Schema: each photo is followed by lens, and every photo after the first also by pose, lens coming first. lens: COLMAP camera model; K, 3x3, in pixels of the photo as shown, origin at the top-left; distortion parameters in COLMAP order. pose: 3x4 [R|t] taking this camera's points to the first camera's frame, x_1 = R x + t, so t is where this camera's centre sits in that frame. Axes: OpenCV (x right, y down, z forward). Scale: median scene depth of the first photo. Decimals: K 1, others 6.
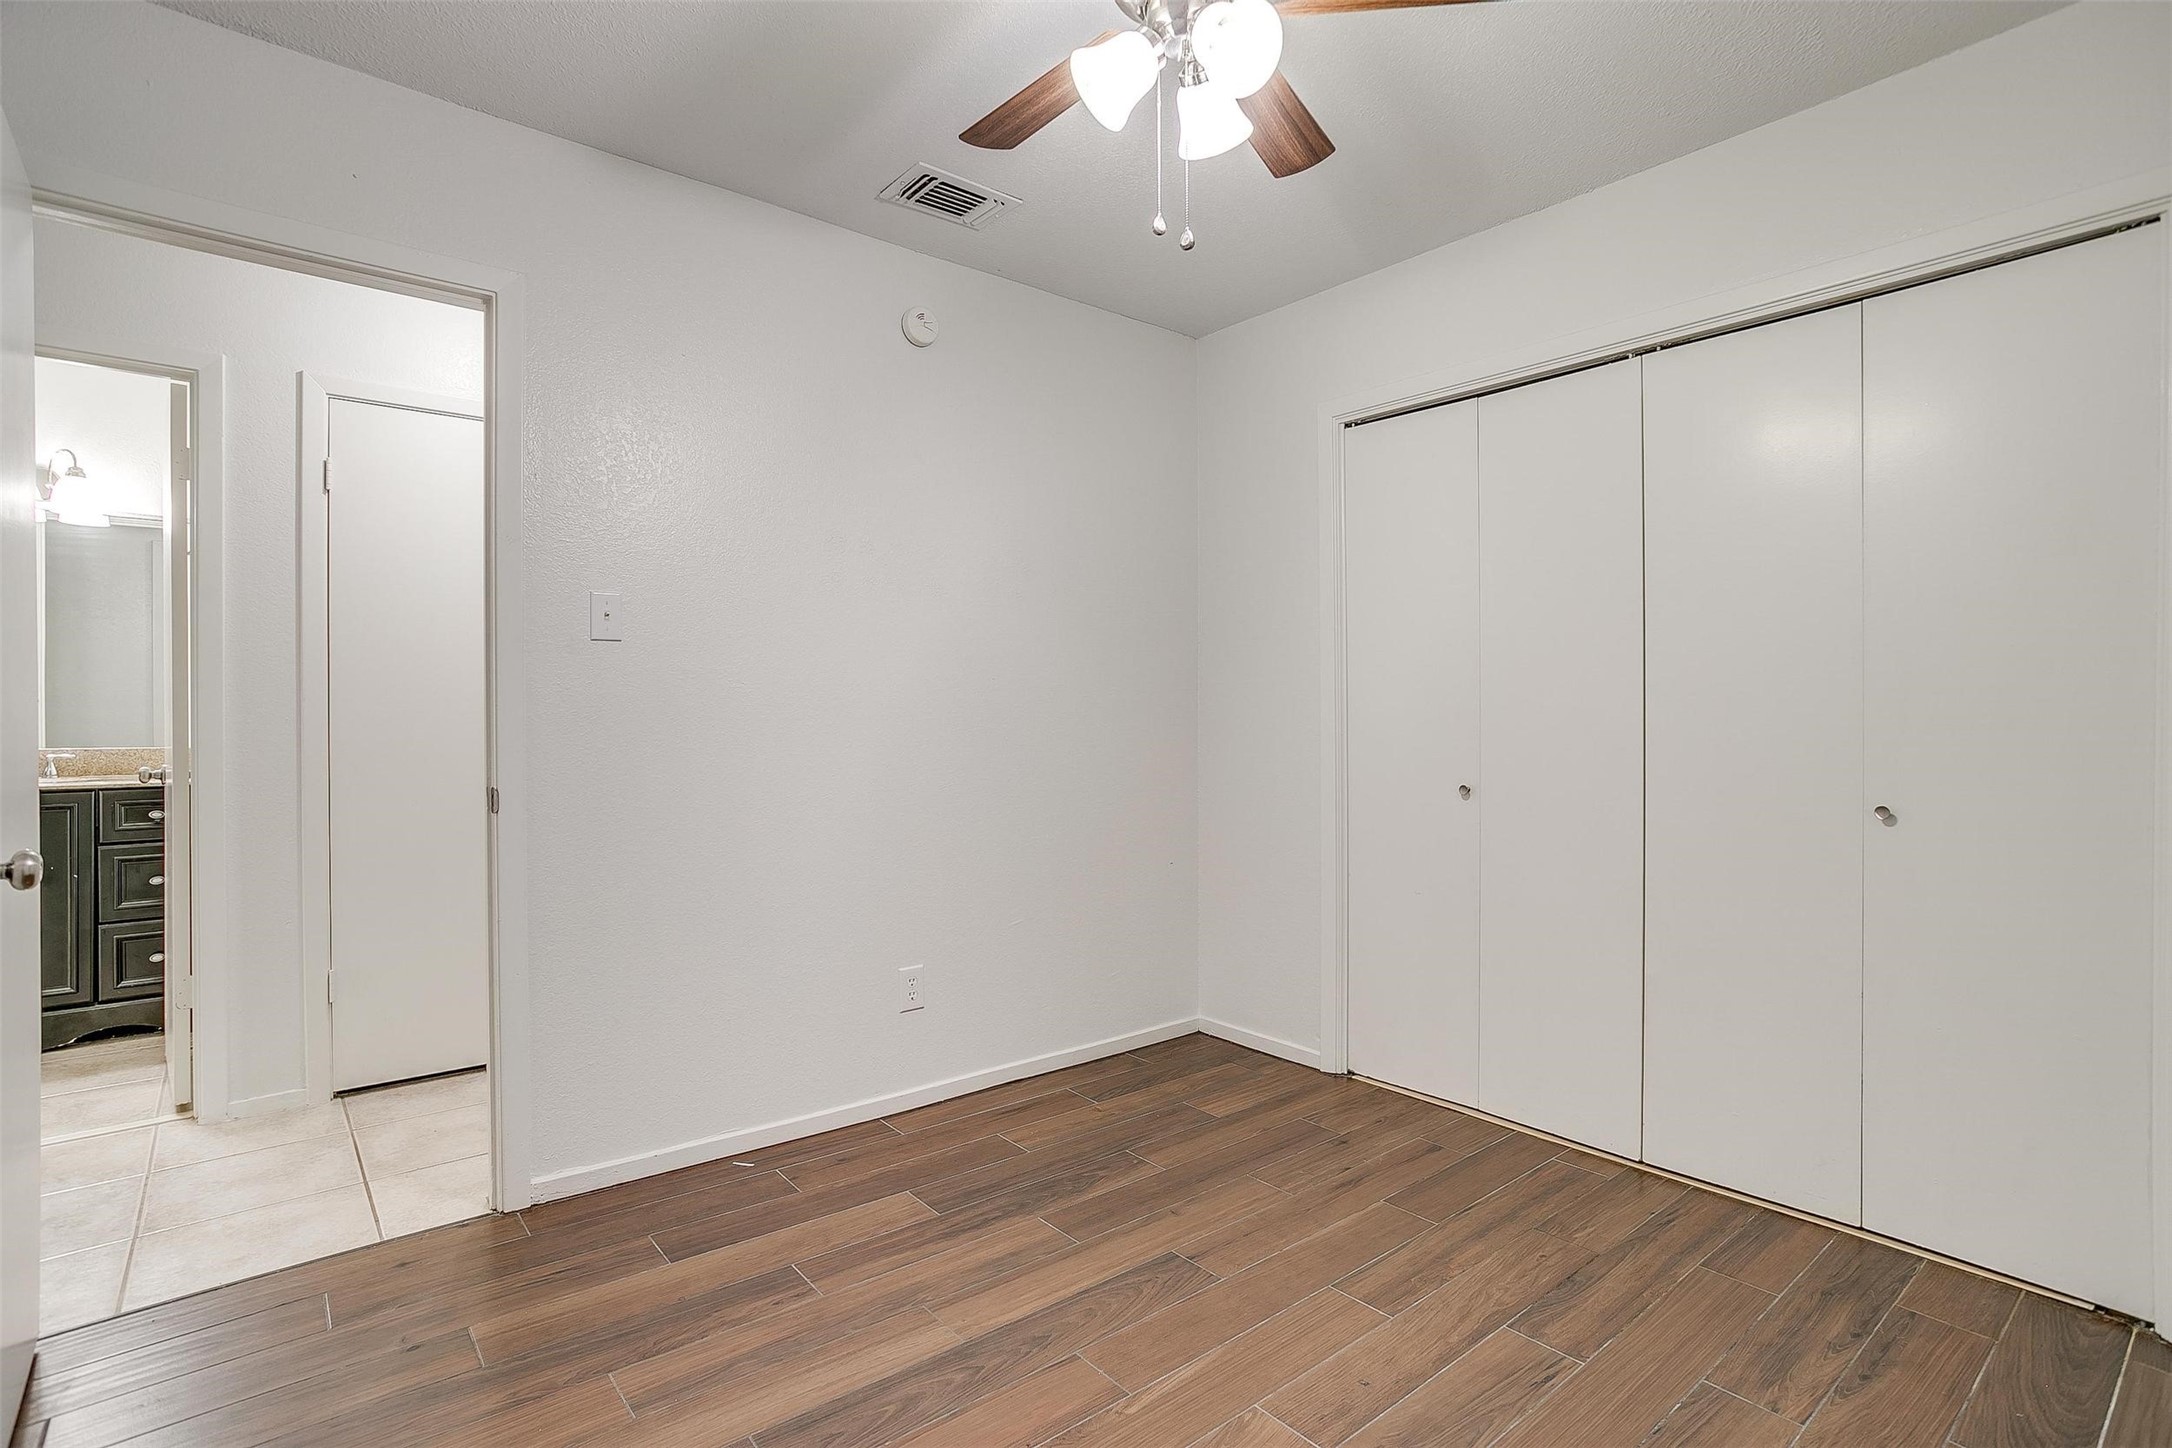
lens RADIAL K [[1053.5, 0, 1085.4], [0, 1053.5, 720.2], [0, 0, 1]] dist [-0.053183, 0.027955]
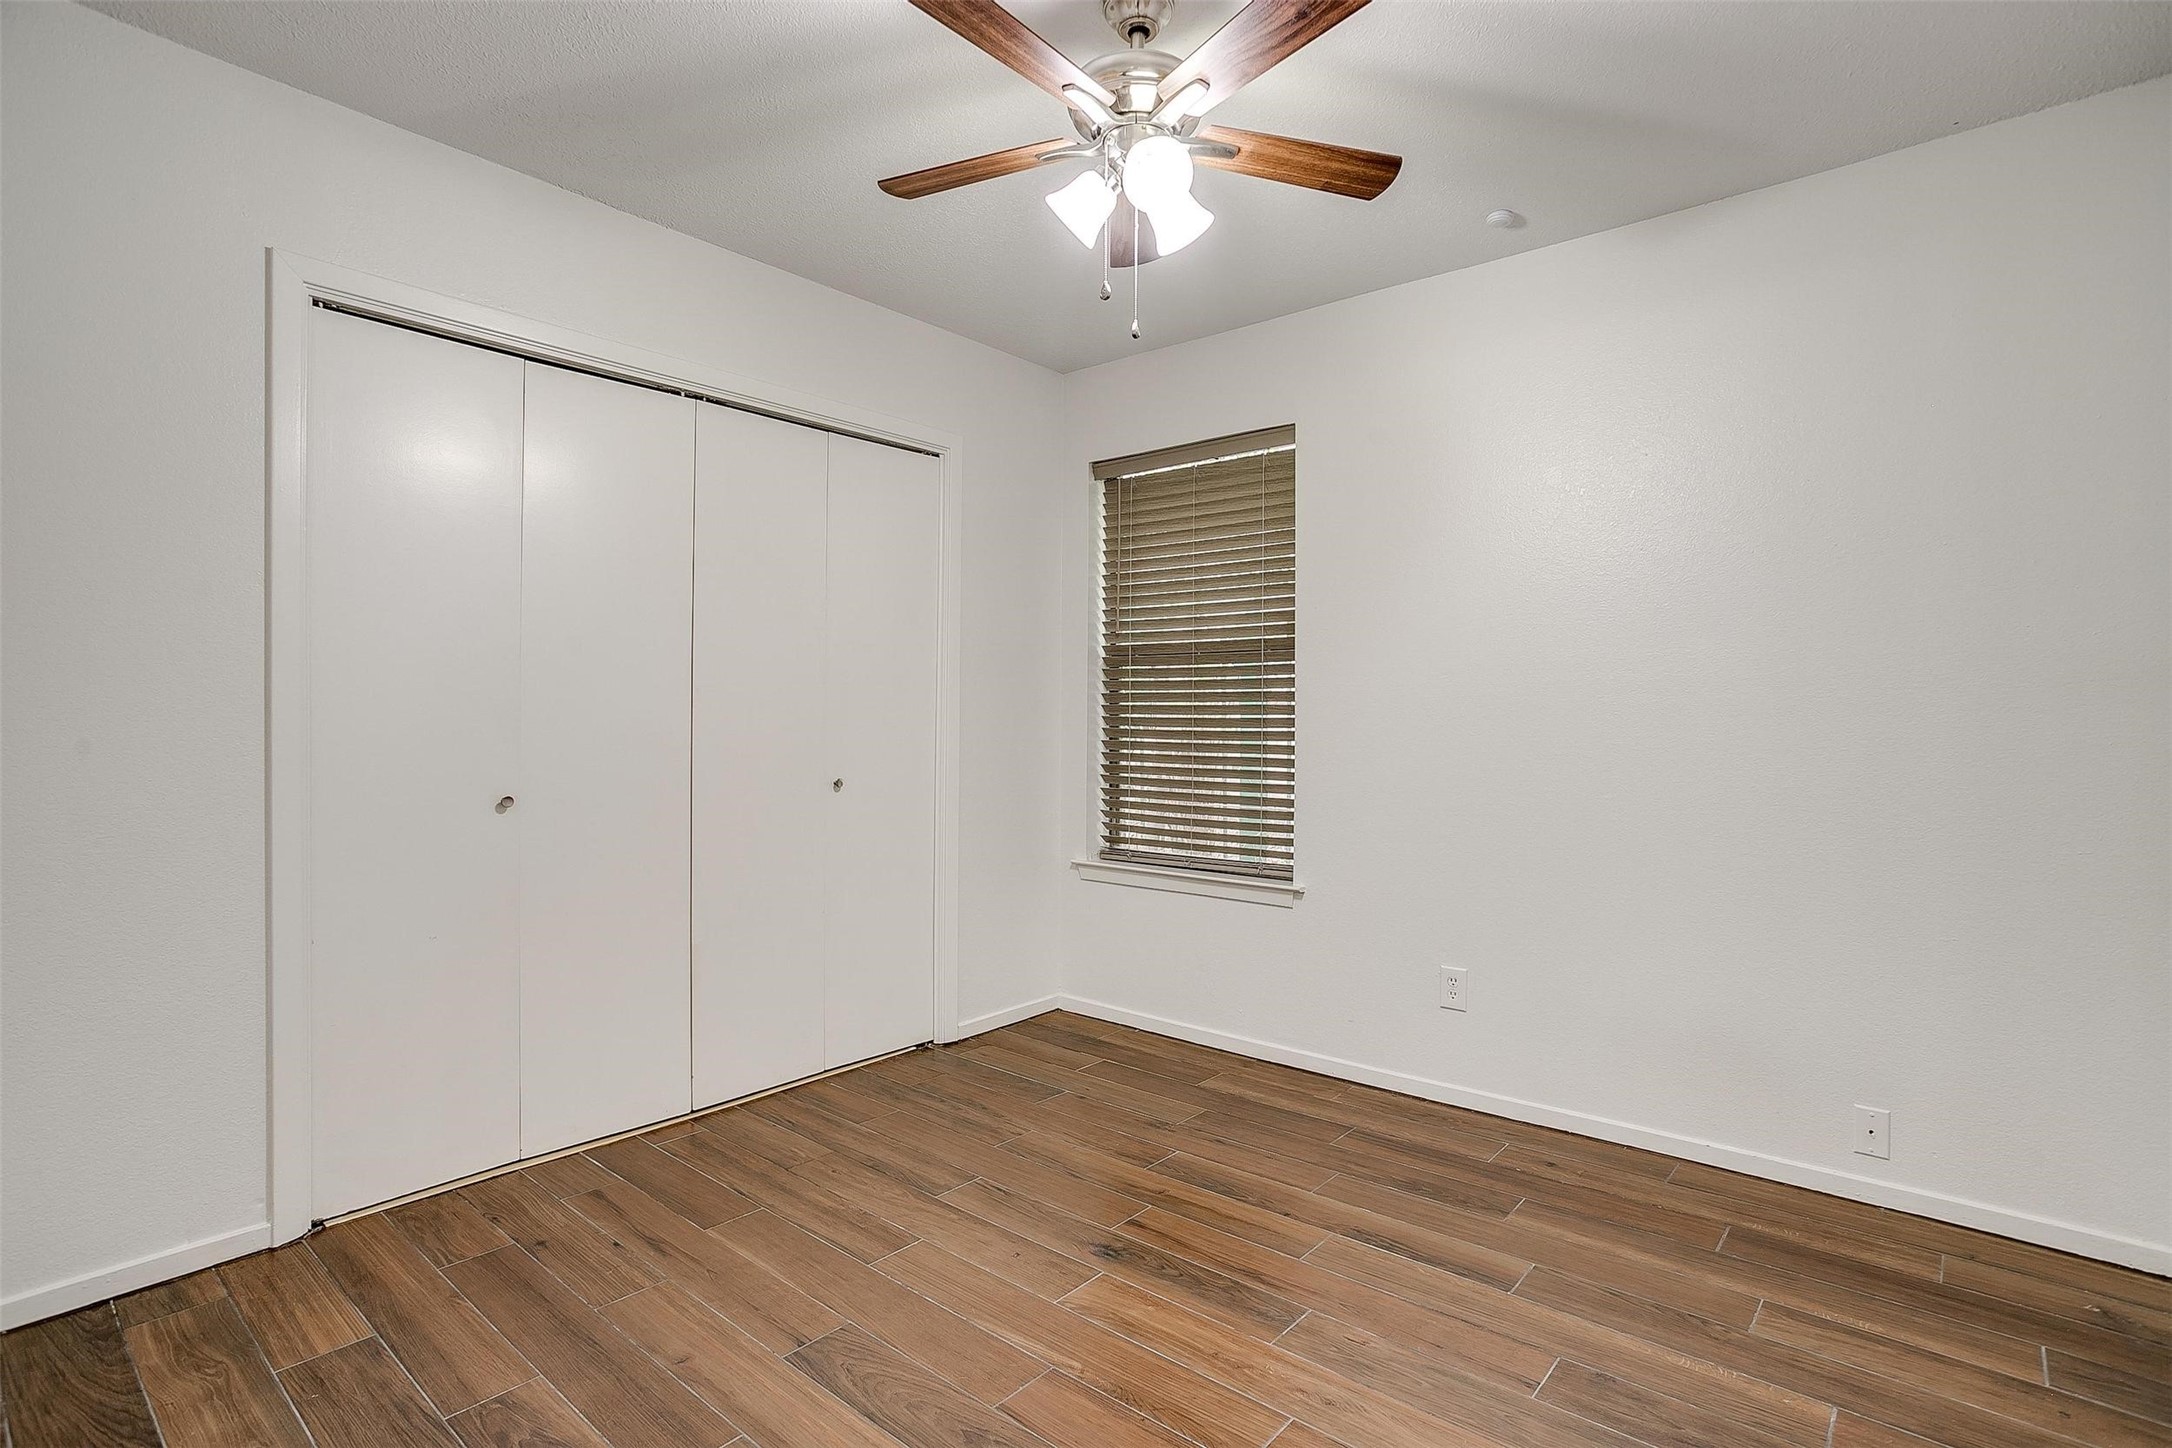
lens RADIAL K [[1053.5, 0, 1118.0], [0, 1053.5, 714.5], [0, 0, 1]] dist [-0.053183, 0.027955]
pose [[-0.191088, 0.001371, 0.981572, -0.694932], [0.000192, 0.999999, -0.001359, -0.005413], [-0.981573, -0.000071, -0.191088, 0.791135]]
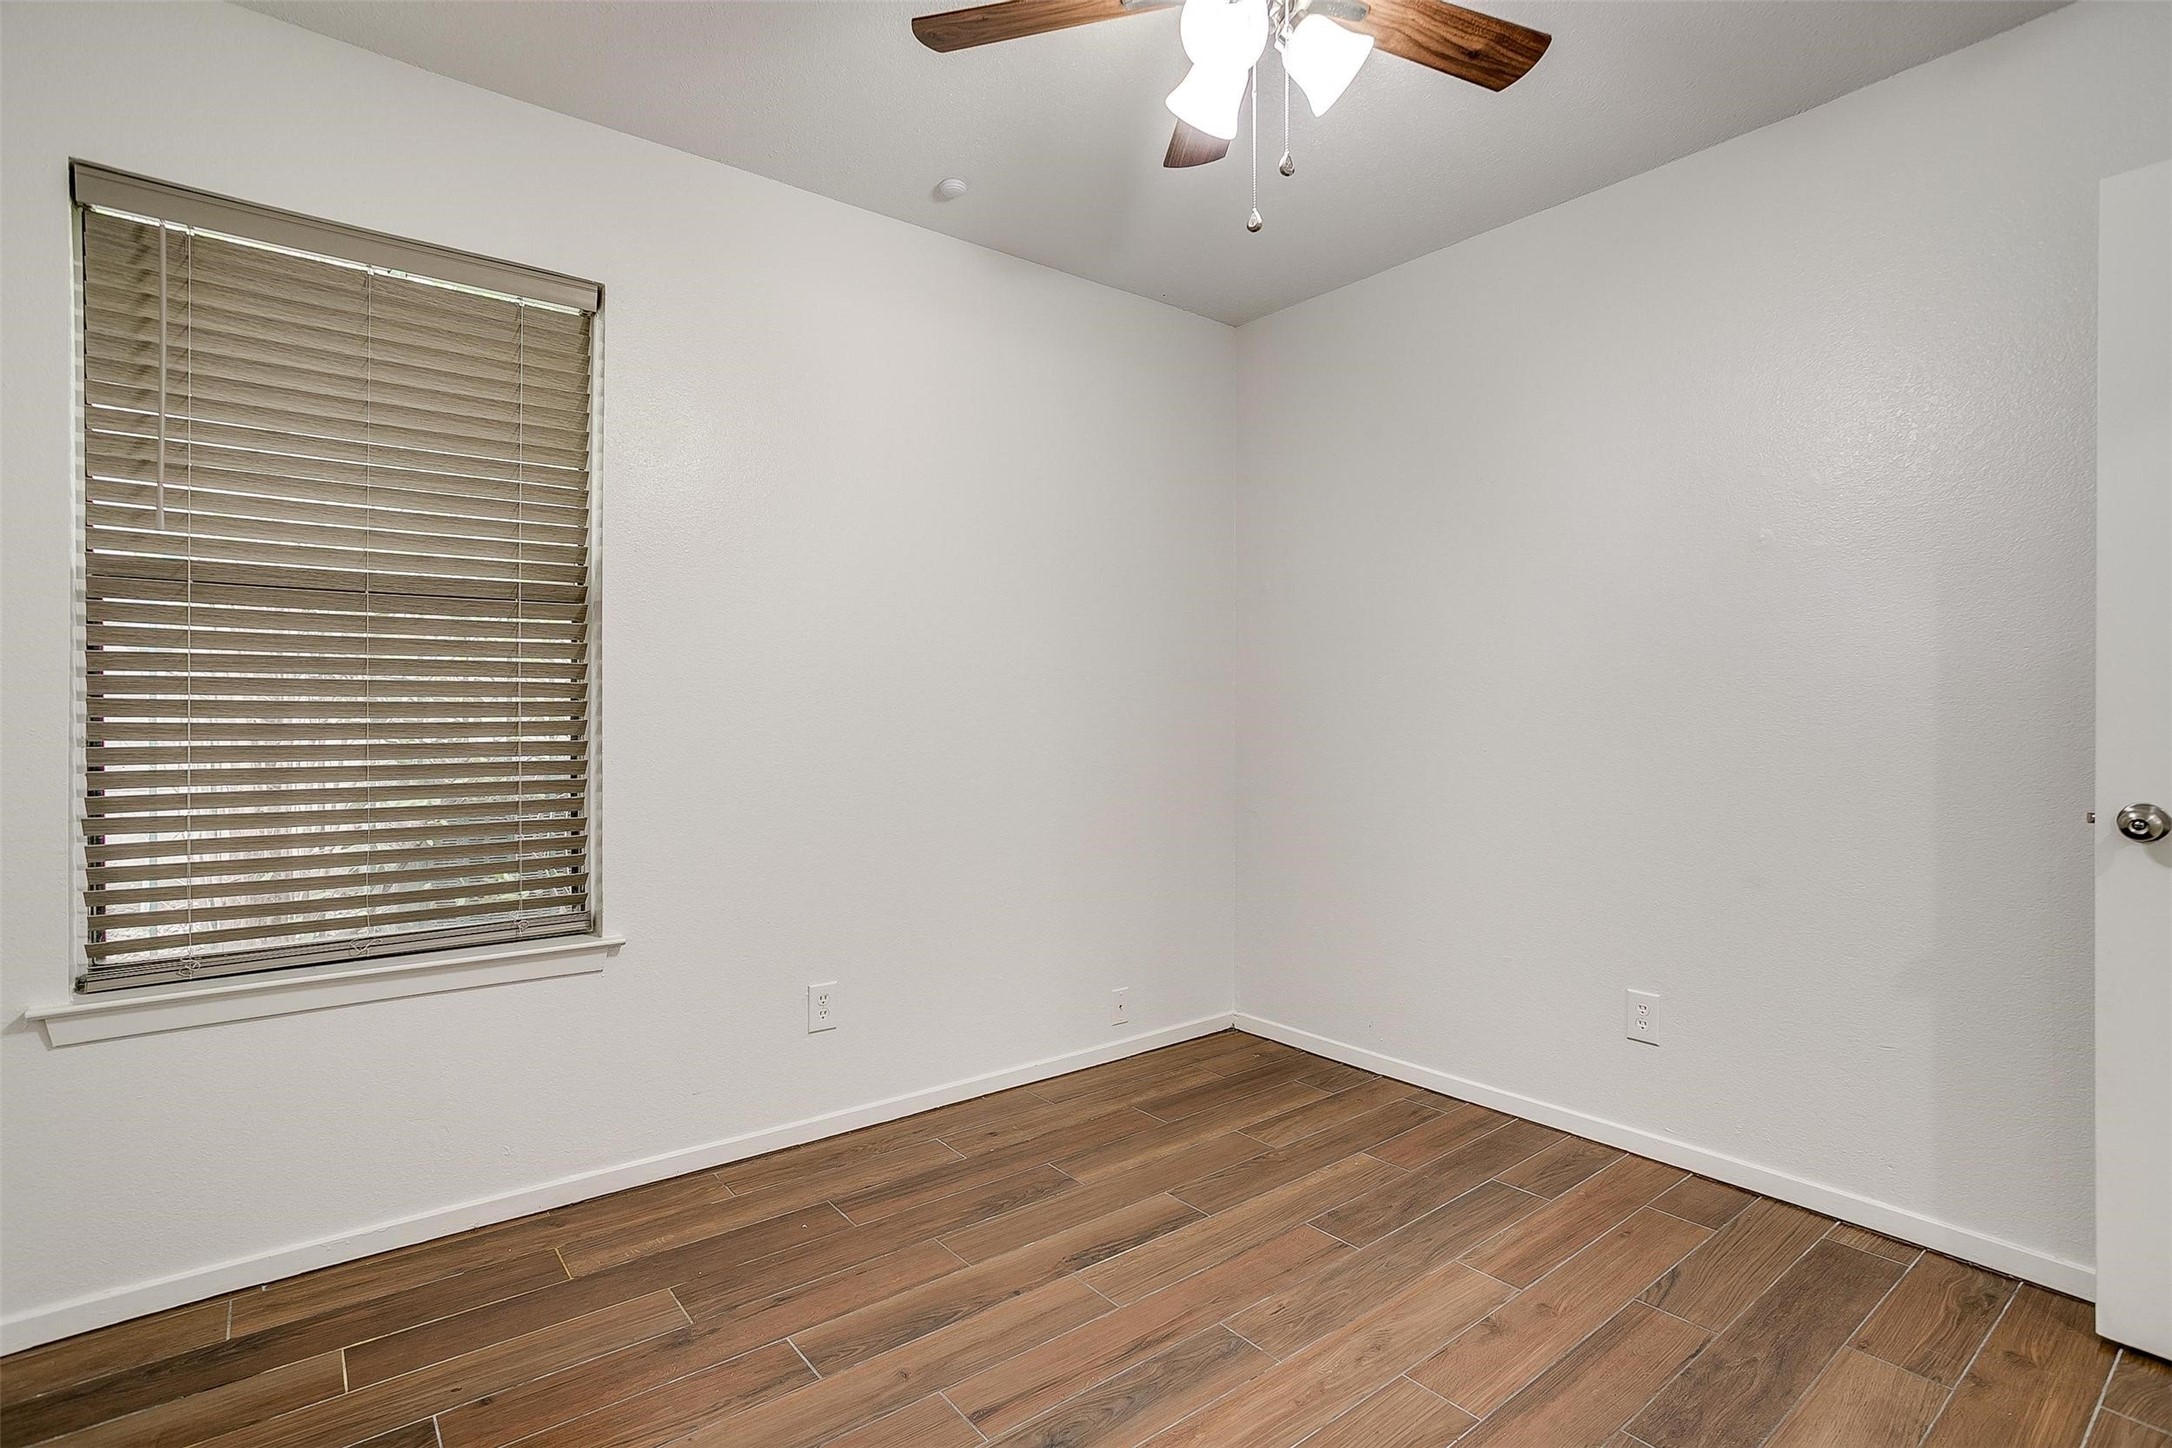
lens RADIAL K [[1053.5, 0, 1087.2], [0, 1053.5, 707.5], [0, 0, 1]] dist [-0.053183, 0.027955]
pose [[-0.999808, -0.002191, 0.019497, 0.149870], [-0.002028, 0.999963, 0.008387, -0.006324], [-0.019514, 0.008346, -0.999775, 1.255192]]
